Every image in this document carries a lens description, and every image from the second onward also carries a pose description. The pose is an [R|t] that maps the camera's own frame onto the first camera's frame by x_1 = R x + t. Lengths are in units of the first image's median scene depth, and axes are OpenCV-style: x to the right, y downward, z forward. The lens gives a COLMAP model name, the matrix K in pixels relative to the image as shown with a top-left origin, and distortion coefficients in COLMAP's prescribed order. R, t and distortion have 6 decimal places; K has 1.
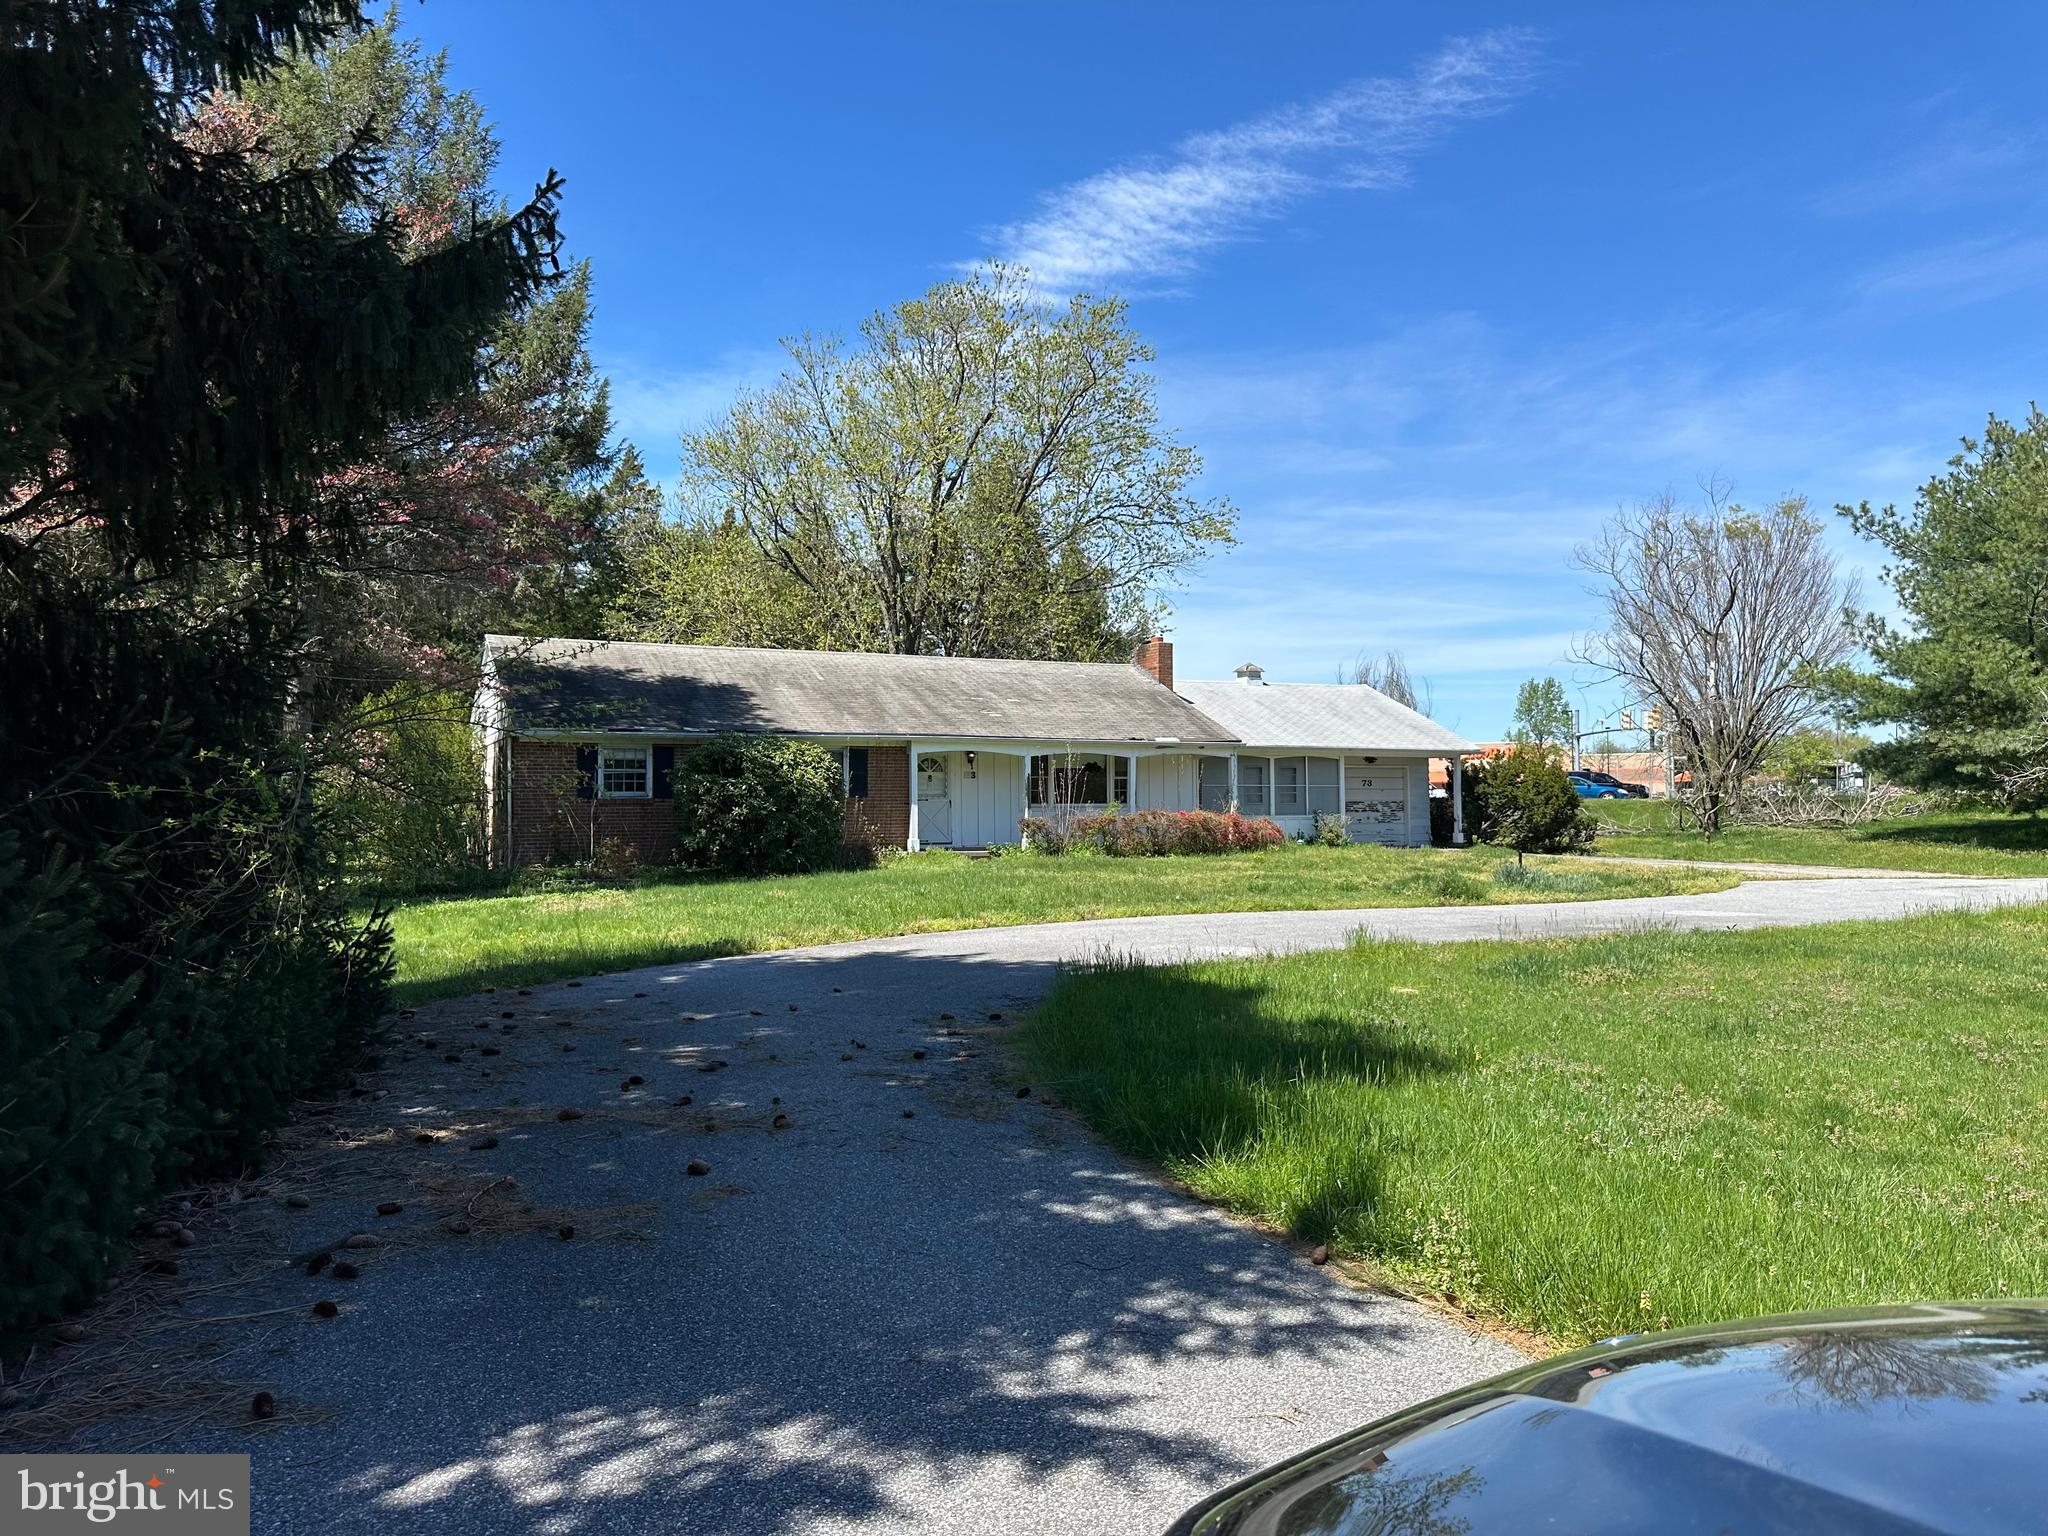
lens RADIAL K [[1431.7, 0, 1026.6], [0, 1431.7, 778.8], [0, 0, 1]] dist [0.115462, -0.174082]
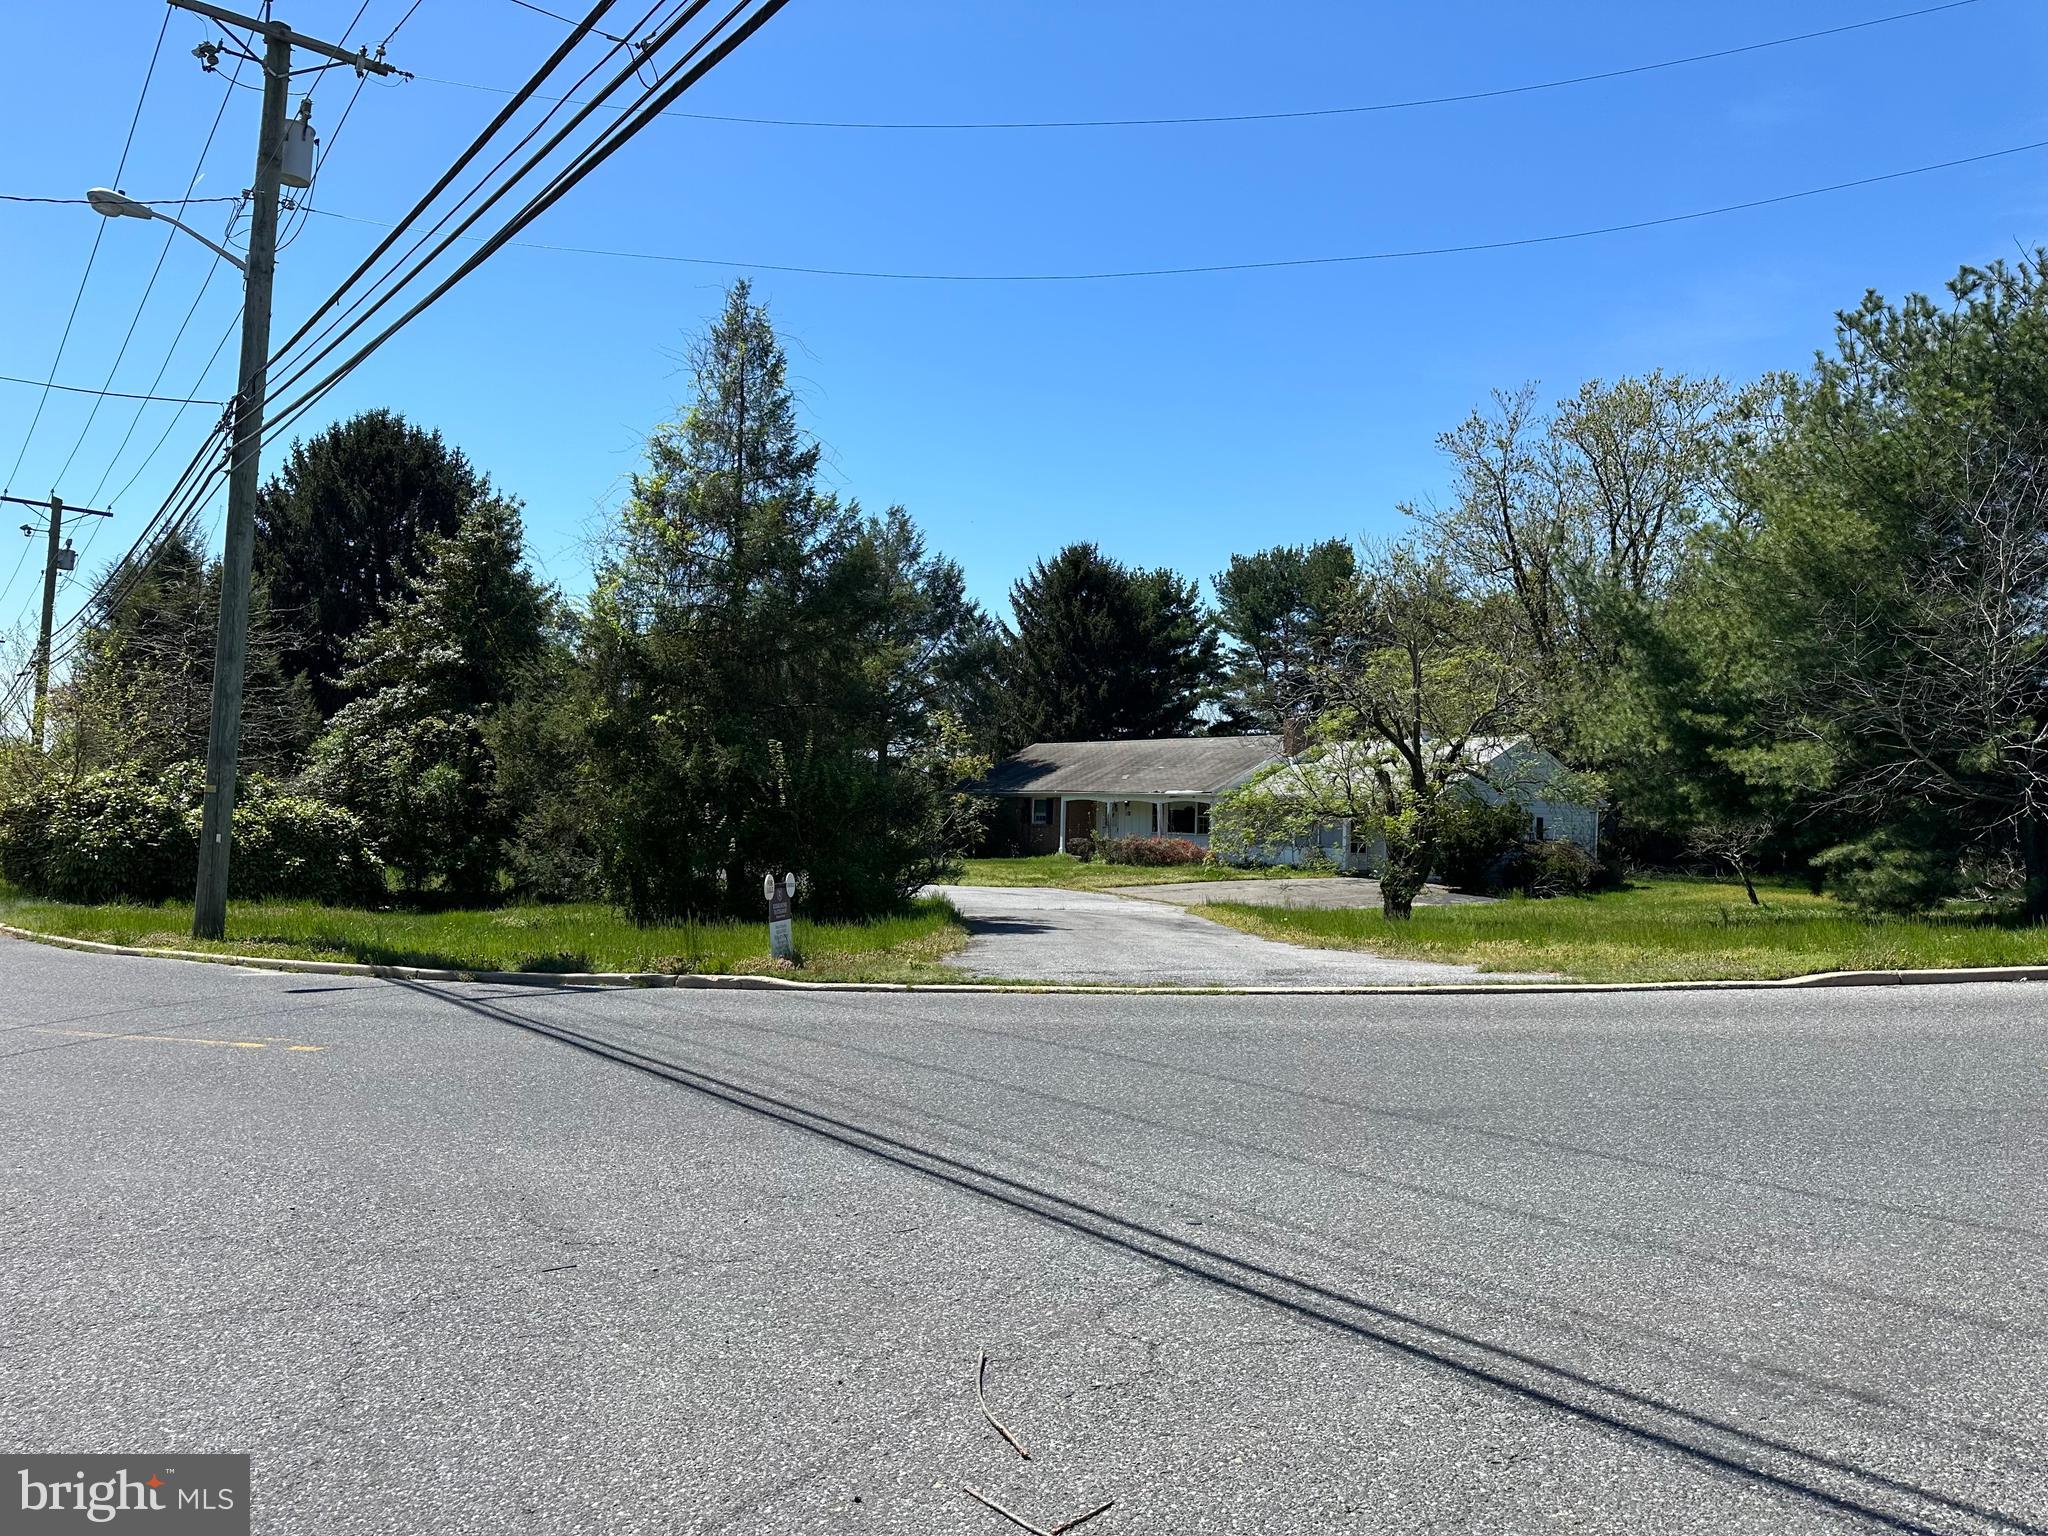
lens RADIAL K [[1423.8, 0, 1030.1], [0, 1423.8, 771.2], [0, 0, 1]] dist [0.197662, -0.431335]
pose [[0.232739, -0.018898, -0.972356, 1.536668], [-0.009322, 0.999722, -0.021661, -0.015116], [0.972494, 0.014106, 0.232498, 0.497365]]
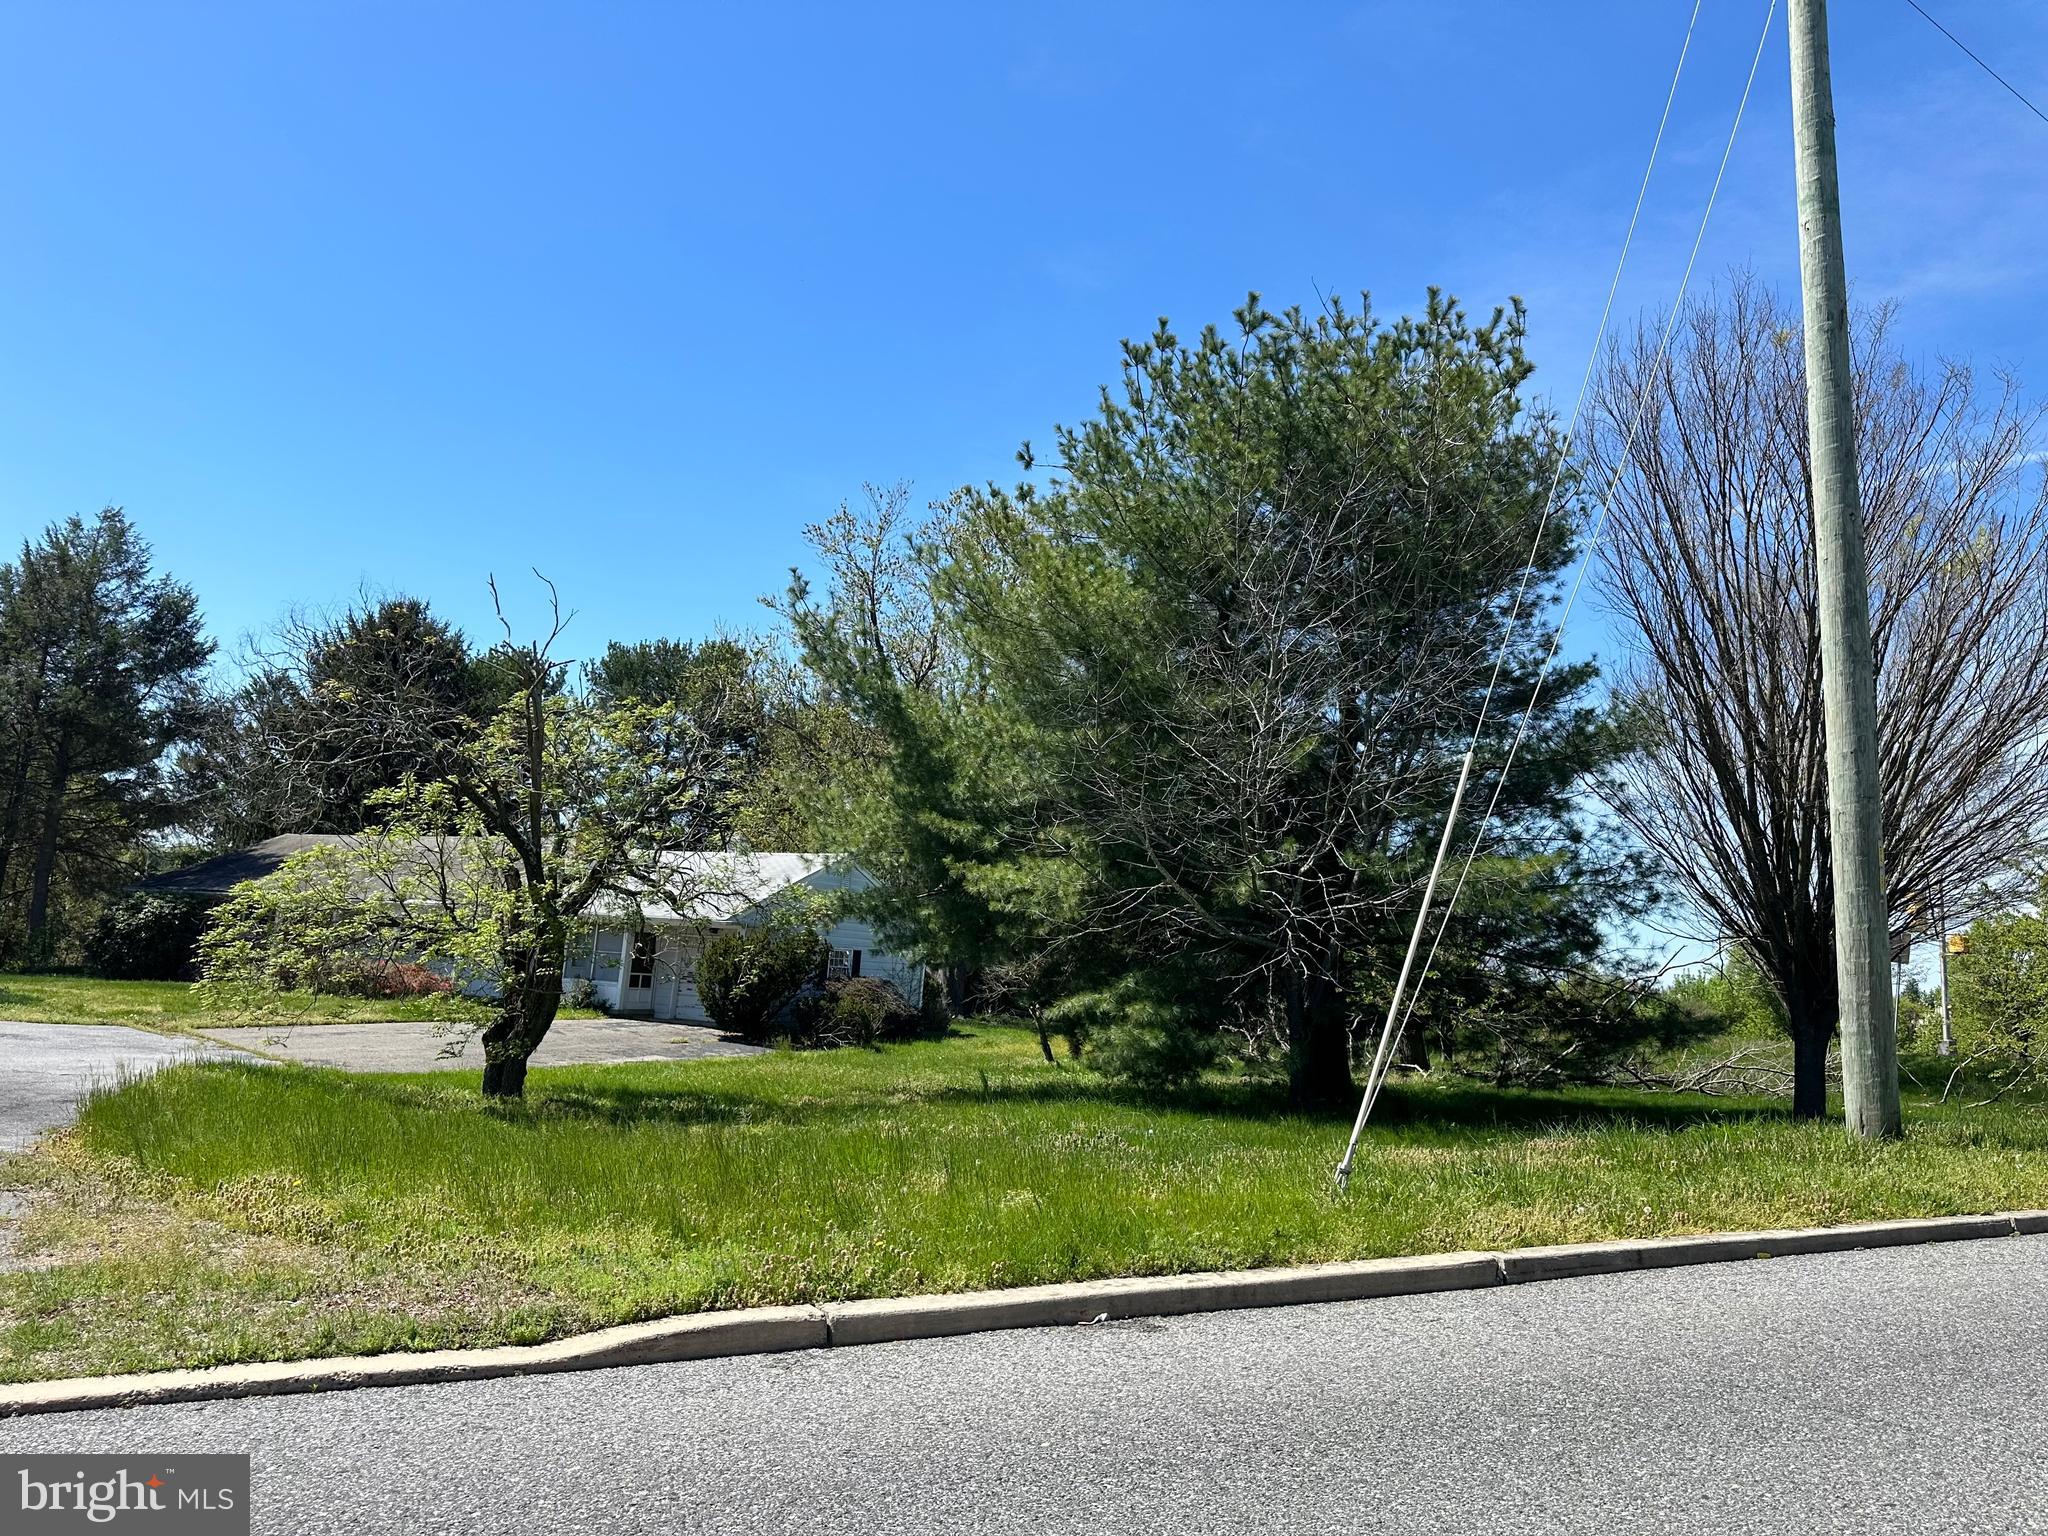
lens RADIAL K [[1431.4, 0, 1023.0], [0, 1431.4, 755.7], [0, 0, 1]] dist [0.098187, -0.126253]
pose [[0.563937, -0.079666, -0.821967, 1.361460], [-0.055832, 0.989381, -0.134197, -0.013207], [0.823929, 0.121571, 0.553500, 0.735290]]
